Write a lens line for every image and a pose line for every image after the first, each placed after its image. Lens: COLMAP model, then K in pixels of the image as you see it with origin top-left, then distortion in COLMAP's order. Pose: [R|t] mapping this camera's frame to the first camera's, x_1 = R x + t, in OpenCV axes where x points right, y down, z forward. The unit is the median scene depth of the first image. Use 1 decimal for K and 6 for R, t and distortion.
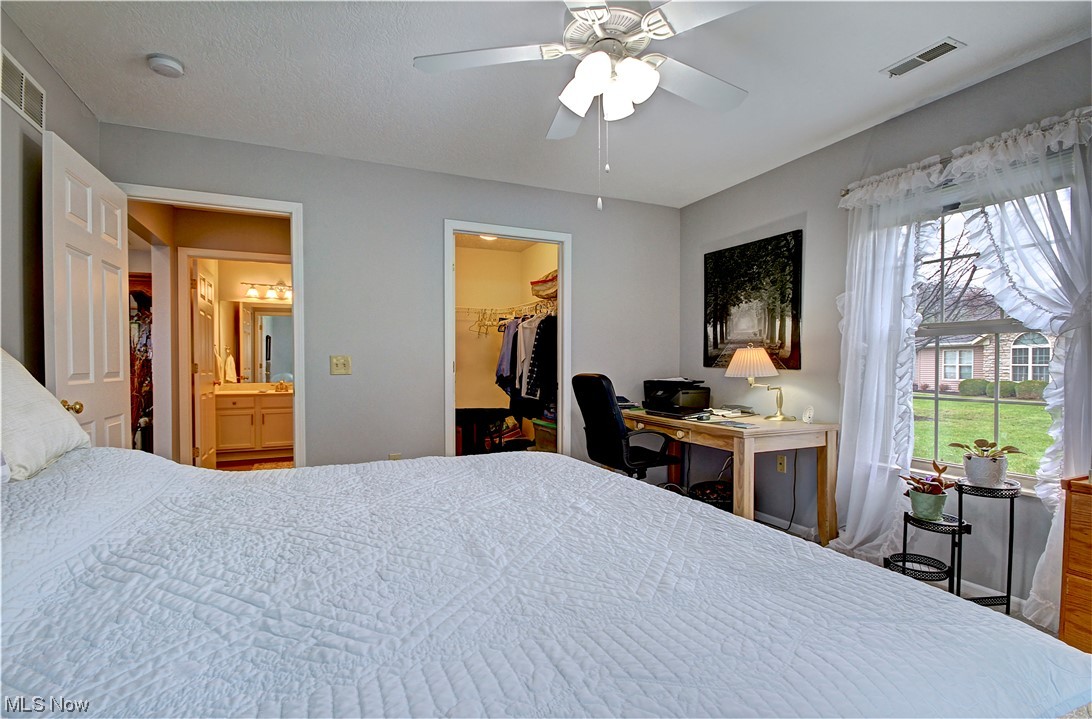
lens RADIAL K [[510.4, 0, 545.9], [0, 510.4, 358.1], [0, 0, 1]] dist [0.001361, -0.007938]
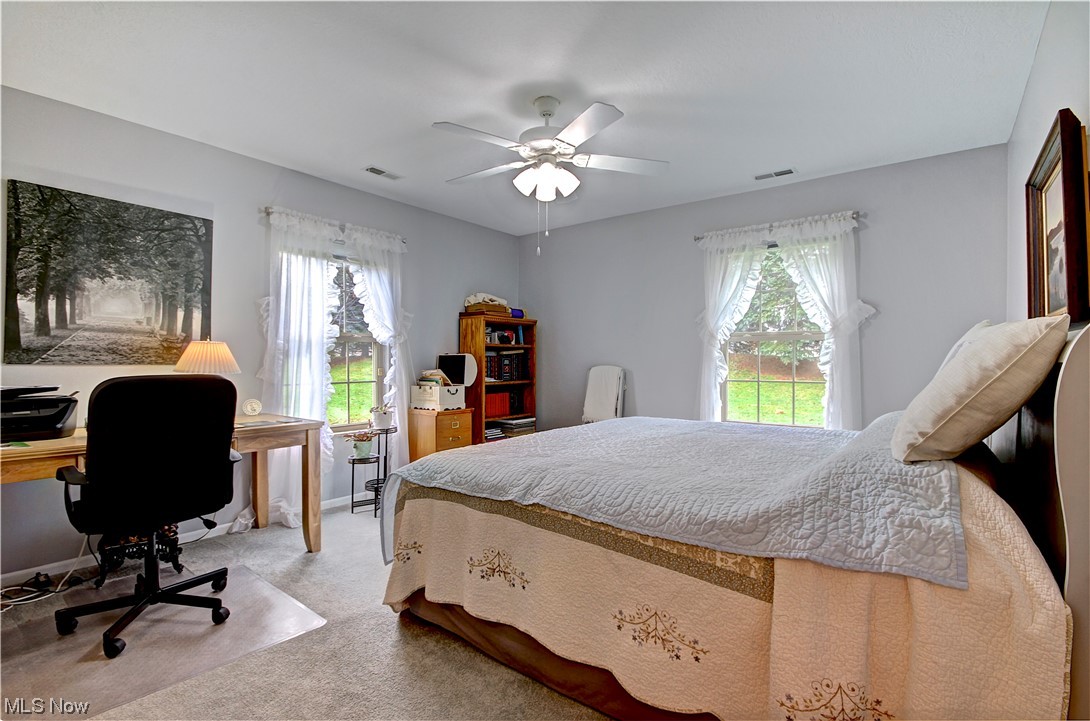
lens RADIAL K [[509.5, 0, 541.7], [0, 509.5, 360.1], [0, 0, 1]] dist [0.001361, -0.007938]
pose [[-0.487533, -0.012186, 0.873020, -0.604710], [-0.020653, 0.999784, 0.002422, -0.002625], [-0.872860, -0.016850, -0.487679, 0.858406]]
